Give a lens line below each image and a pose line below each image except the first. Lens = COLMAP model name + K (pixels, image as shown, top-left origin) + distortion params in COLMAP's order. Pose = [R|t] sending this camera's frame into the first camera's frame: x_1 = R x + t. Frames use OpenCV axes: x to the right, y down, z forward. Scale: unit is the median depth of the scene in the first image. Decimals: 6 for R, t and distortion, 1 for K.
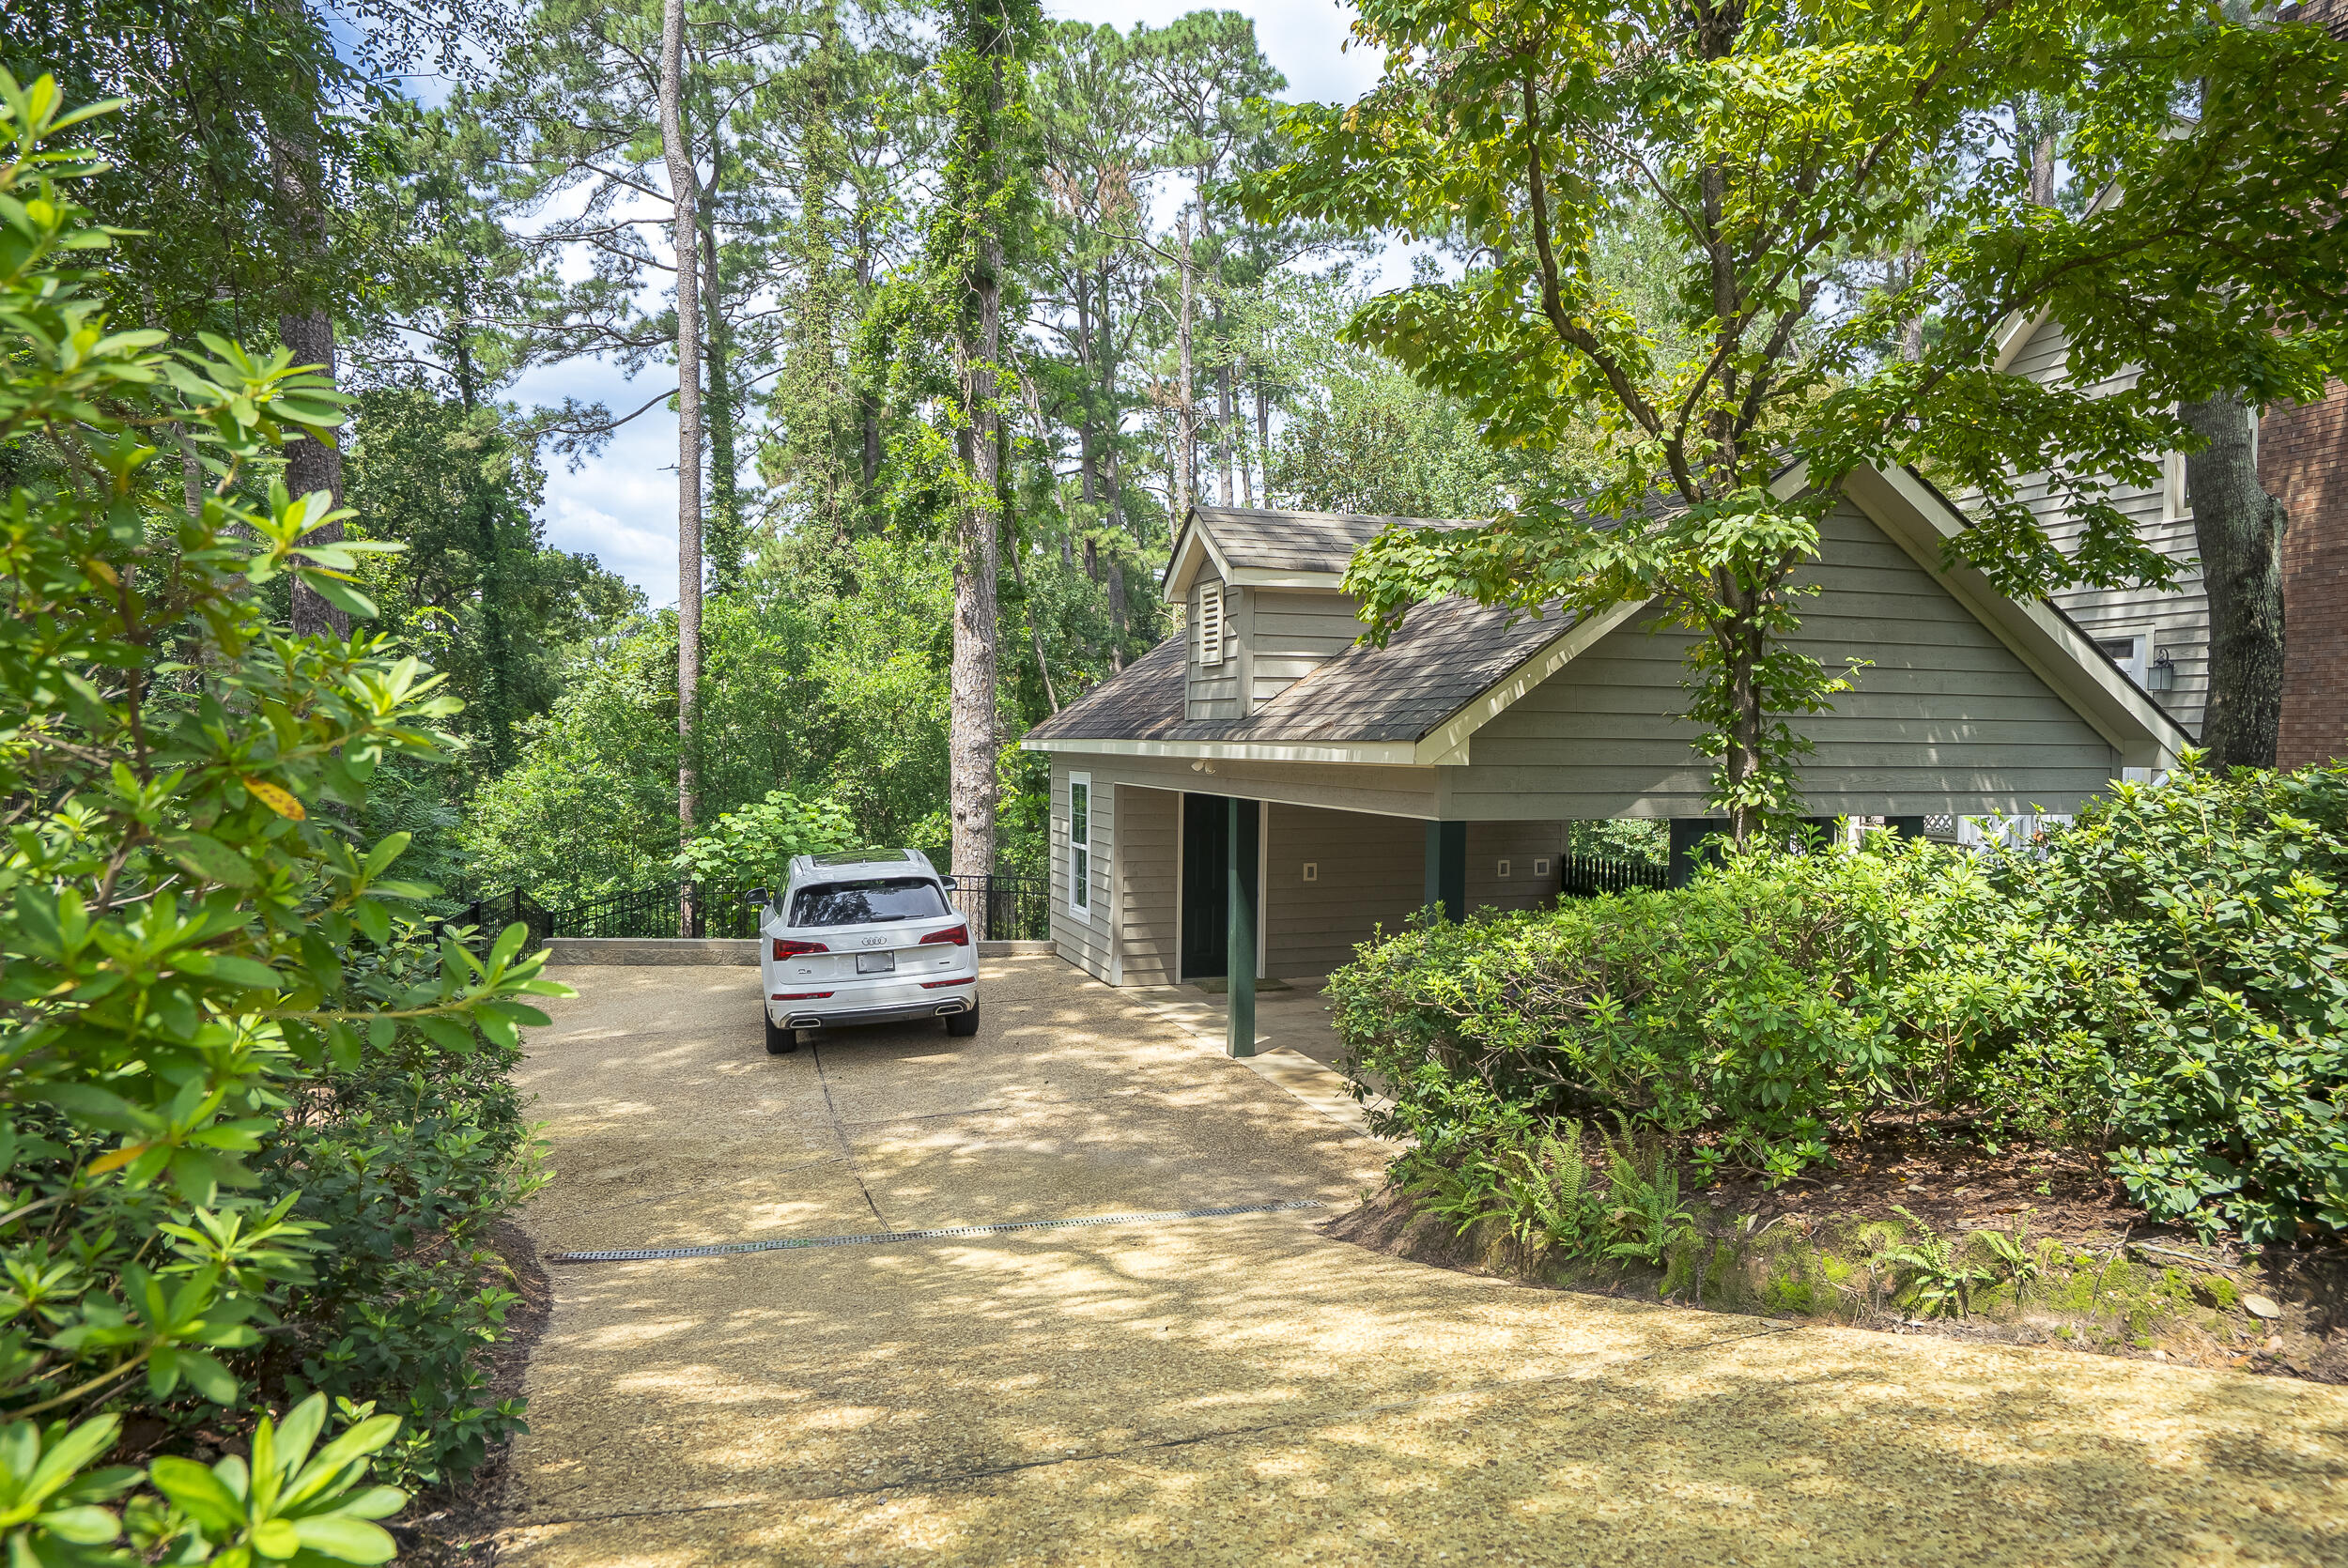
lens RADIAL K [[1413.5, 0, 1172.4], [0, 1413.5, 779.1], [0, 0, 1]] dist [-0.000237, -0.000004]
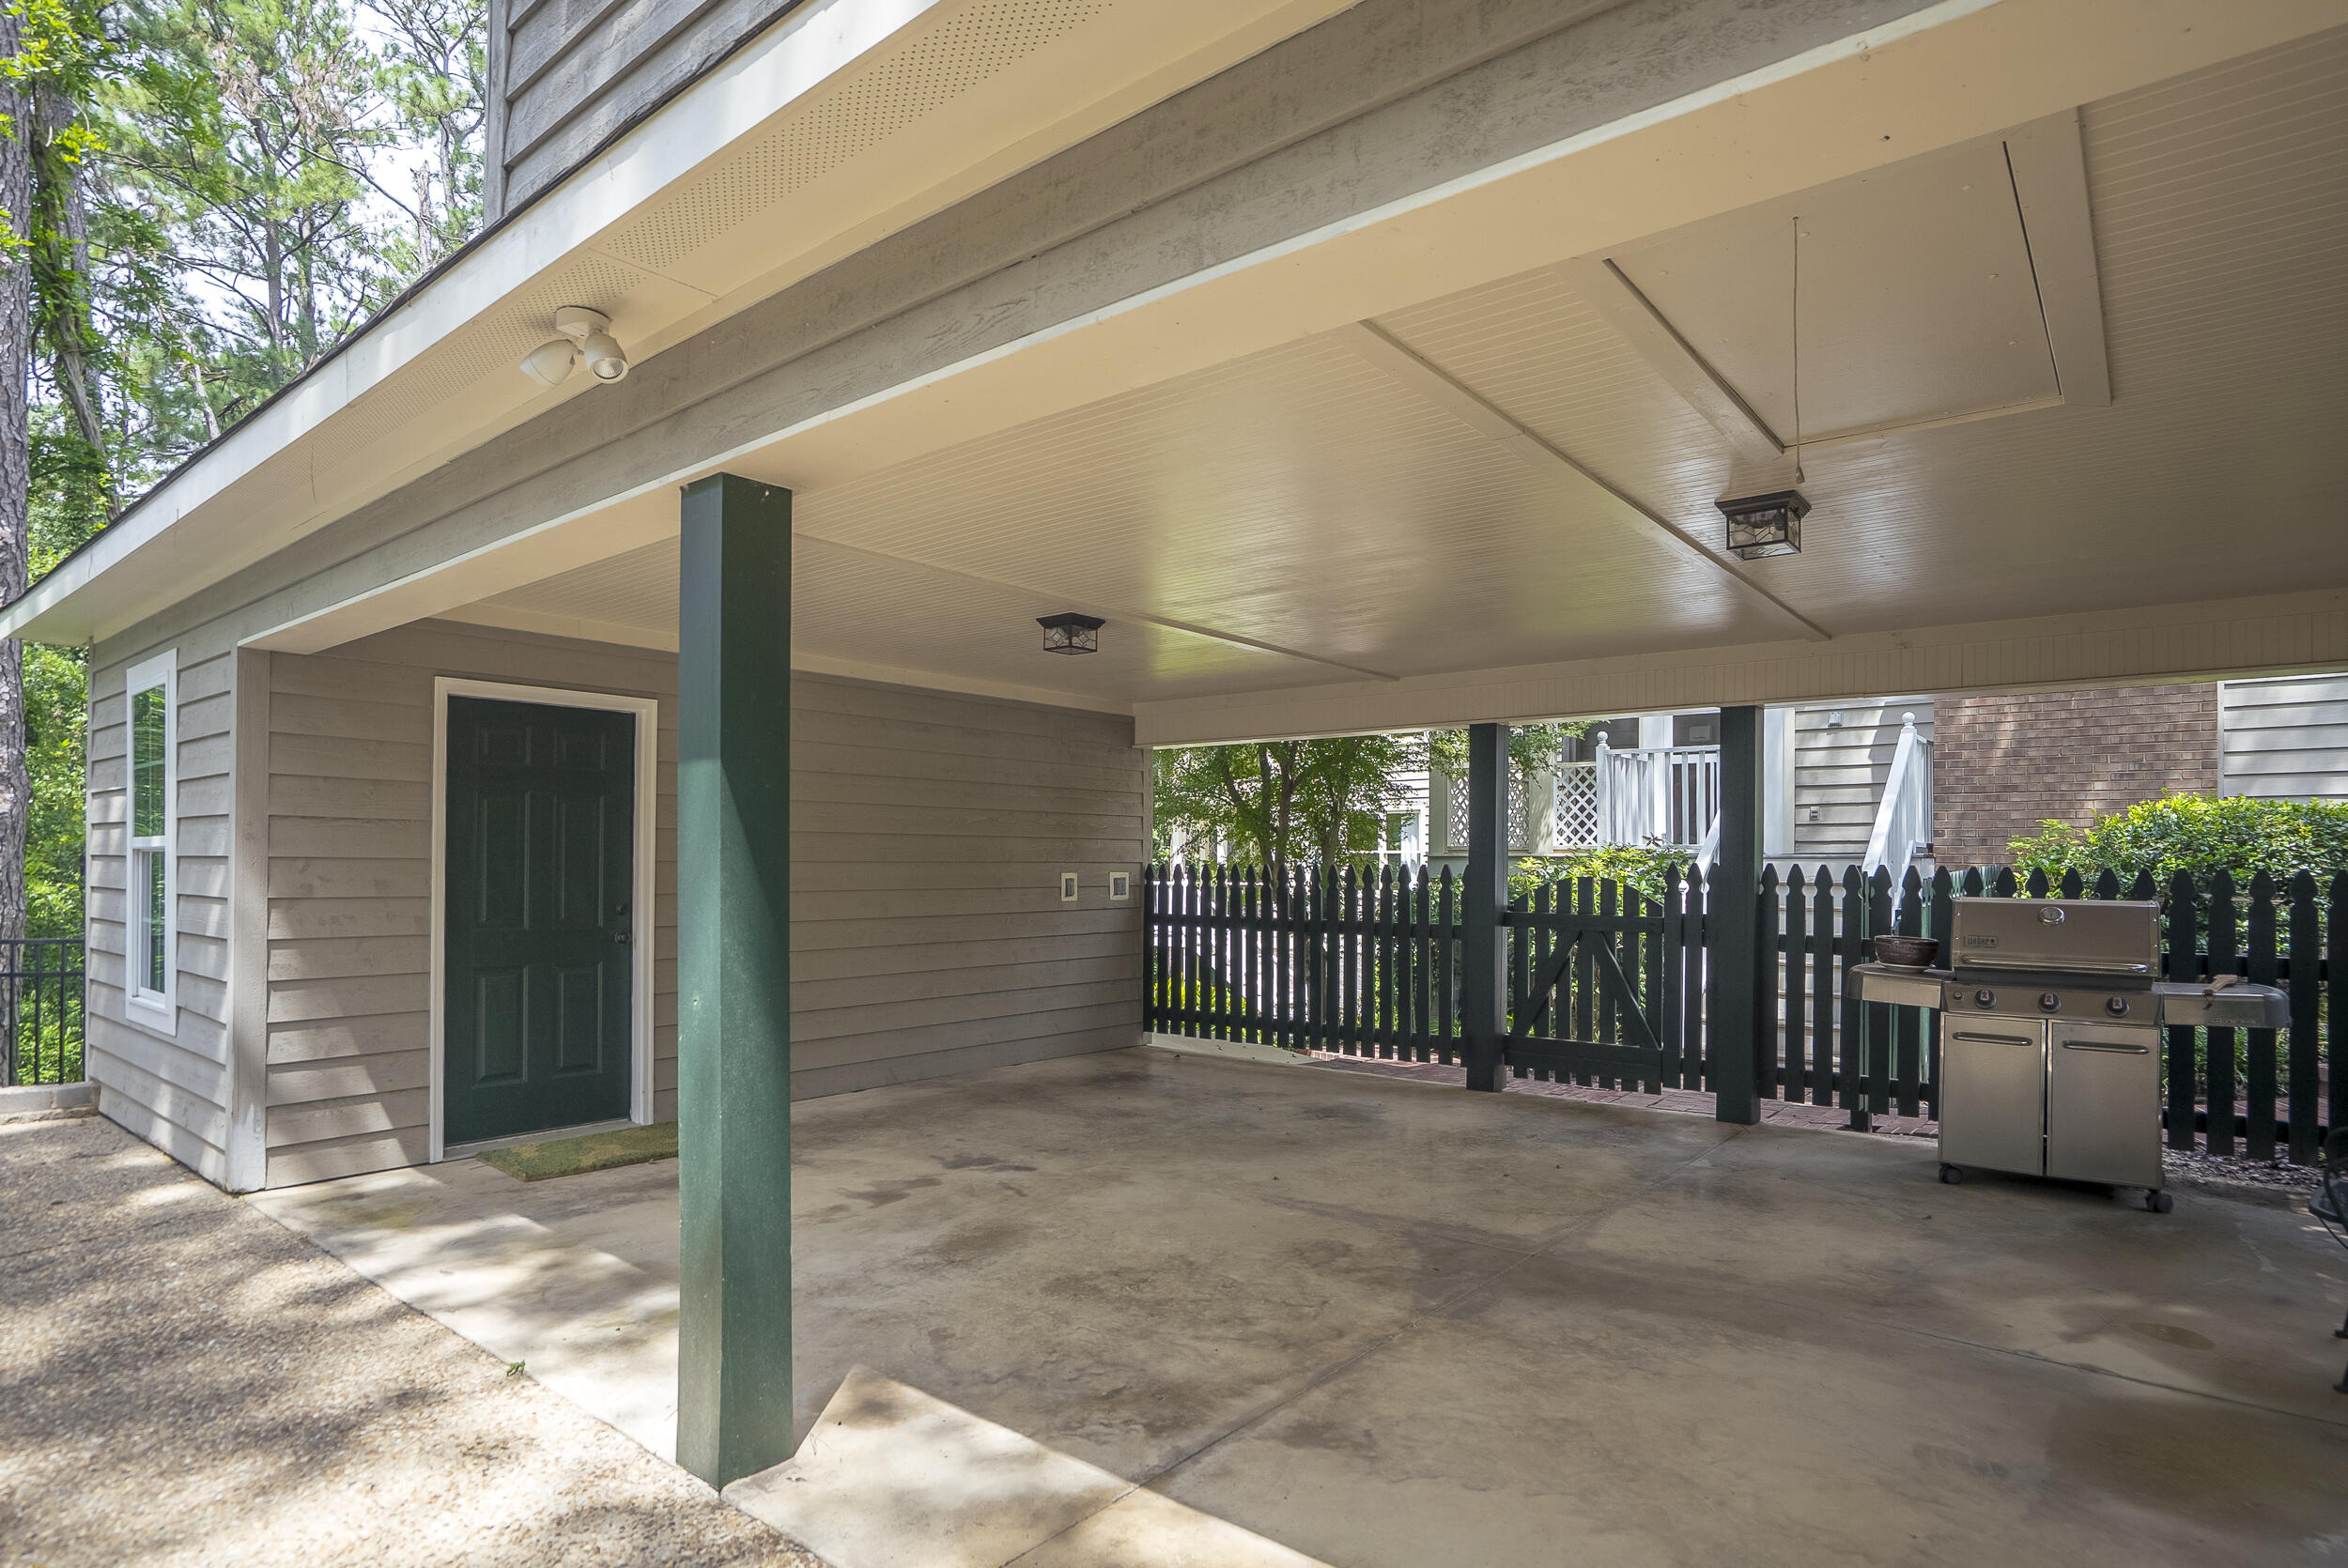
lens RADIAL K [[1224.0, 0, 1156.8], [0, 1224.0, 858.0], [0, 0, 1]] dist [-0.004571, -0.000607]
pose [[0.850376, 0.001678, 0.526173, -0.003984], [0.011881, 0.999679, -0.022388, 0.063850], [-0.526042, 0.025290, 0.850083, 0.556649]]
